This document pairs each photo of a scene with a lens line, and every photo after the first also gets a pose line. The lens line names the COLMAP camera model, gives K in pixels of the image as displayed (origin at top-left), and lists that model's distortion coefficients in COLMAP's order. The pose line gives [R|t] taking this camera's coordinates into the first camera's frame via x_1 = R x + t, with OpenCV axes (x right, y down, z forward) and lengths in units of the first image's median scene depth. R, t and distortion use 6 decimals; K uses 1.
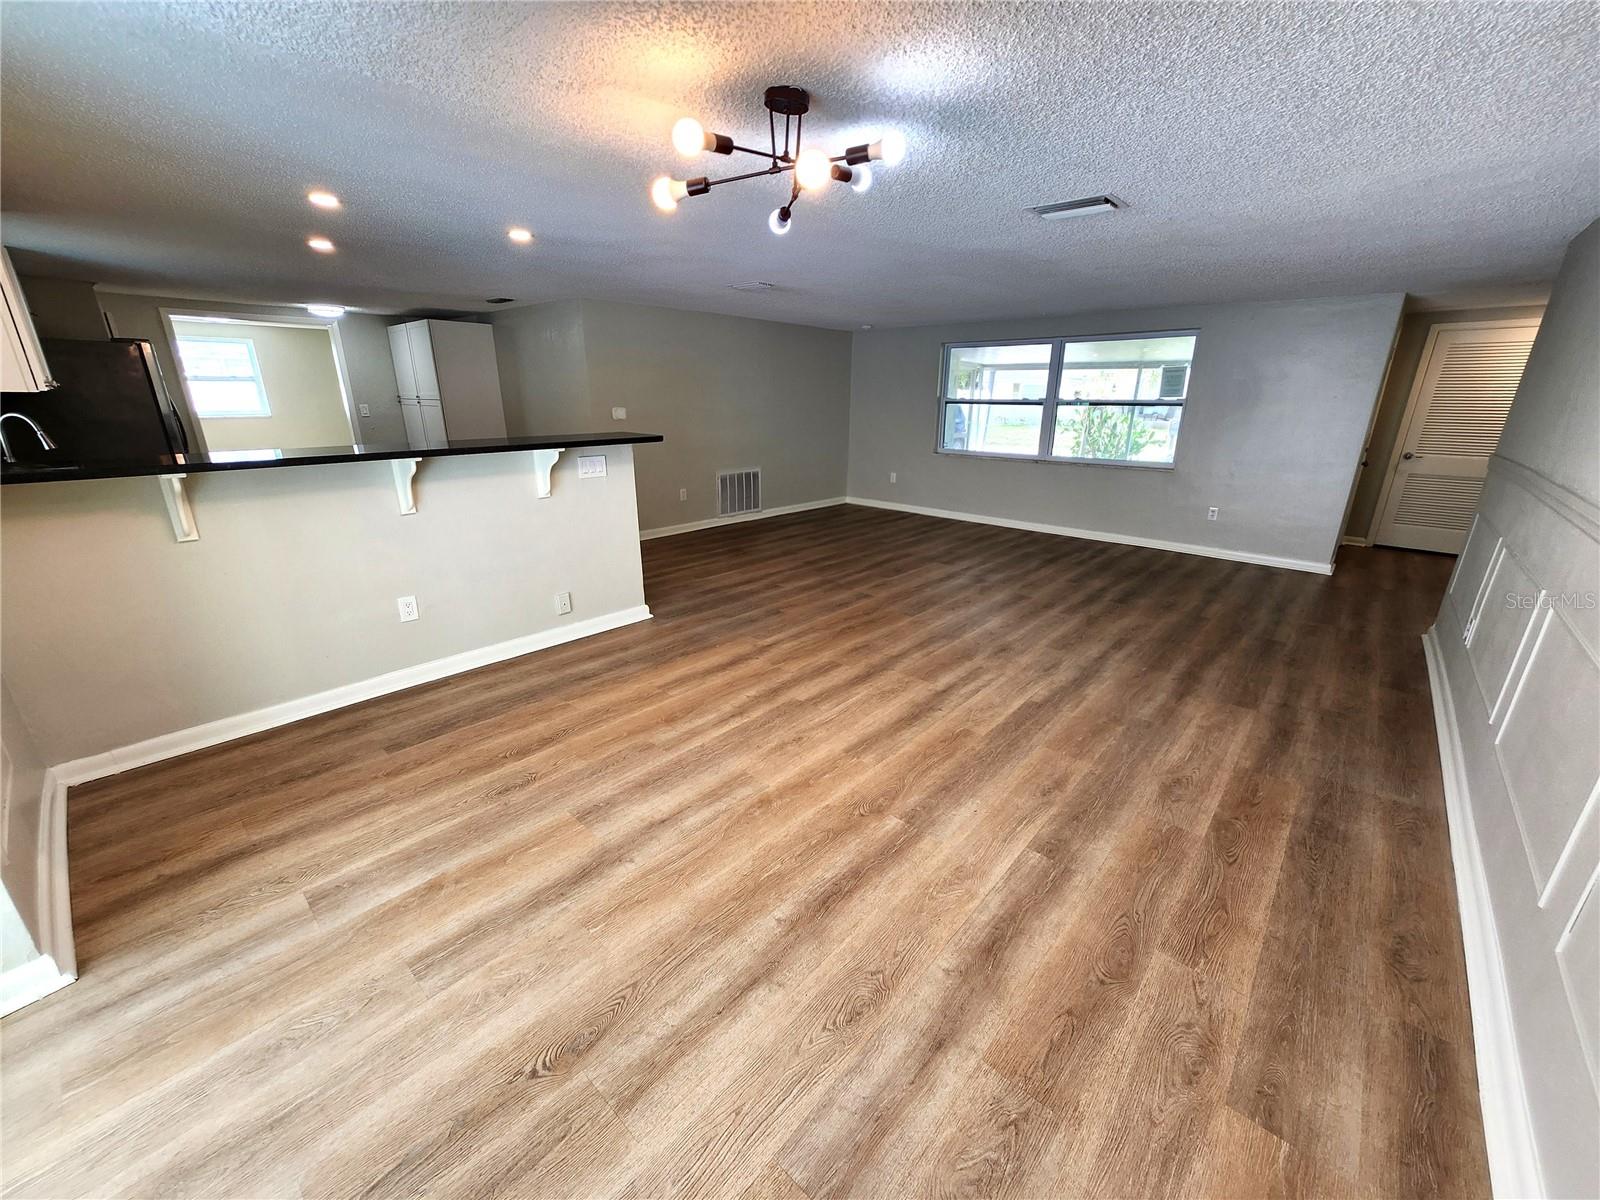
lens RADIAL K [[628.1, 0, 809.1], [0, 628.1, 609.7], [0, 0, 1]] dist [-0.000765, -0.000041]
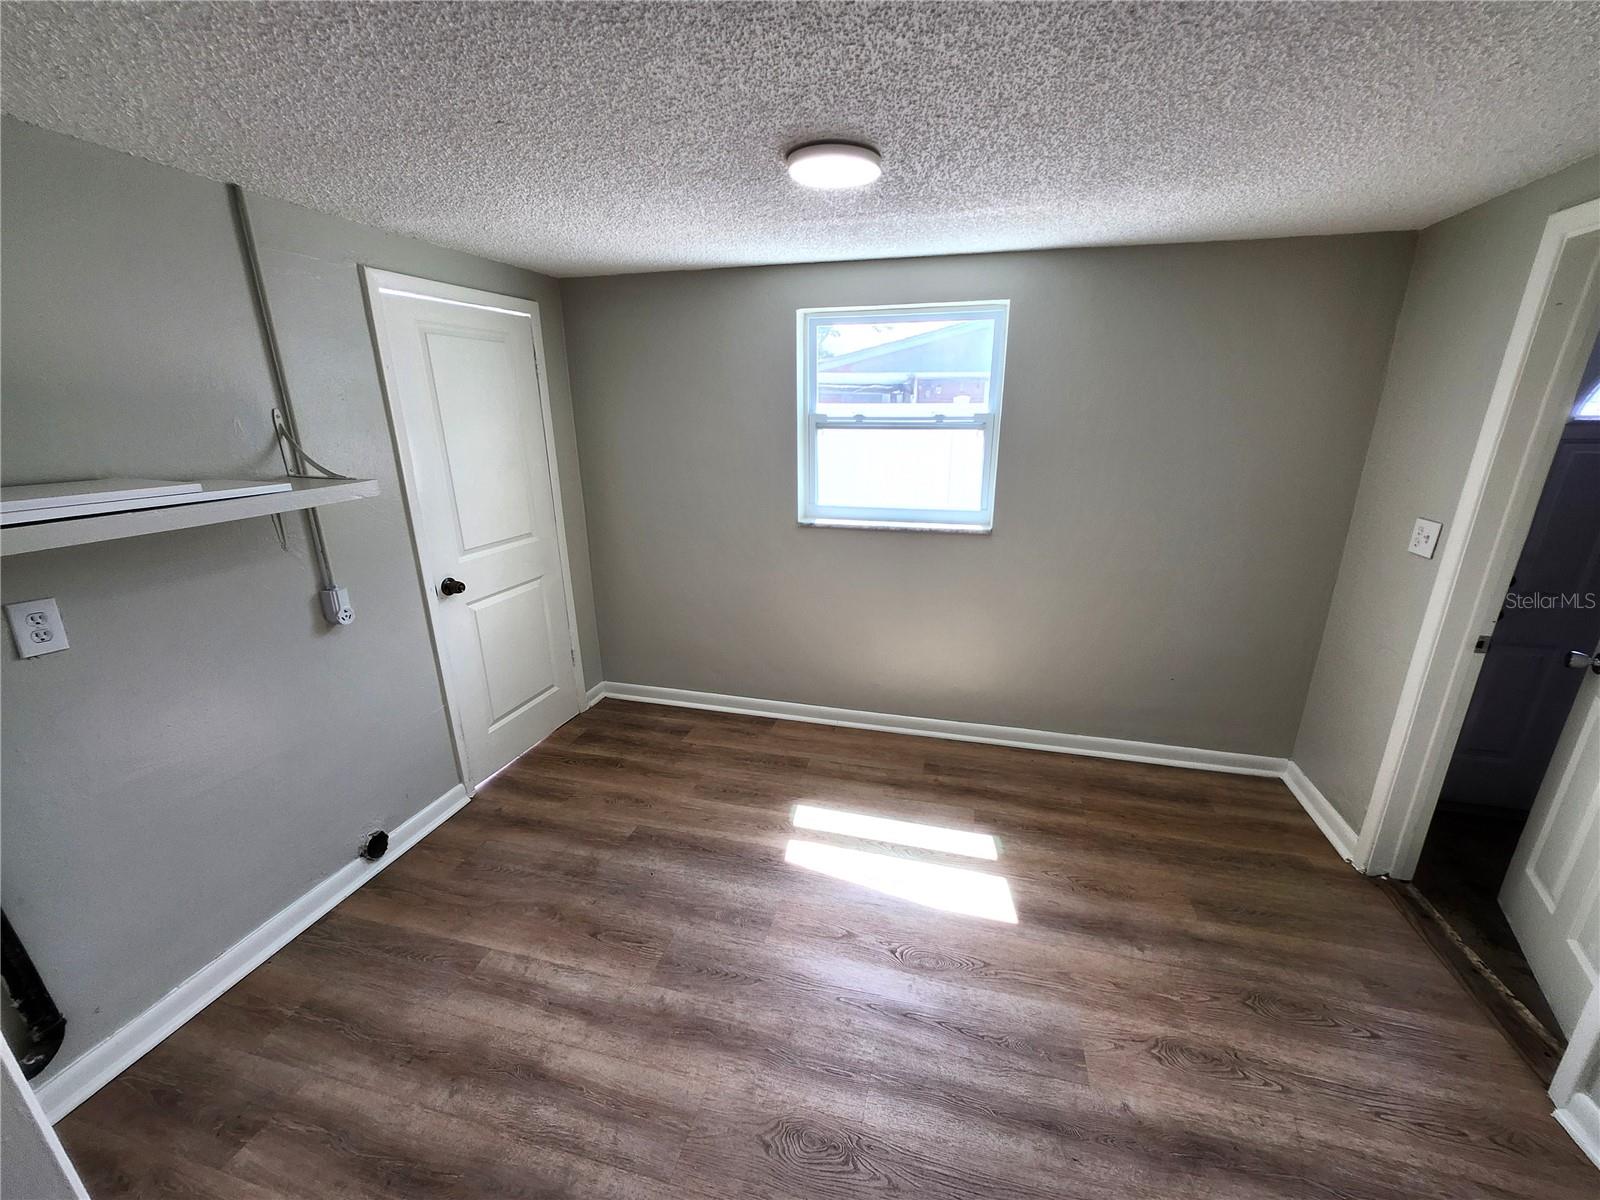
lens RADIAL K [[625.1, 0, 808.0], [0, 625.1, 603.4], [0, 0, 1]] dist [0.001365, 0.000071]
pose [[0.455210, 0.252974, -0.853691, -1.005258], [-0.283553, 0.950058, 0.130334, -0.476784], [0.844027, 0.182737, 0.504208, 1.252856]]
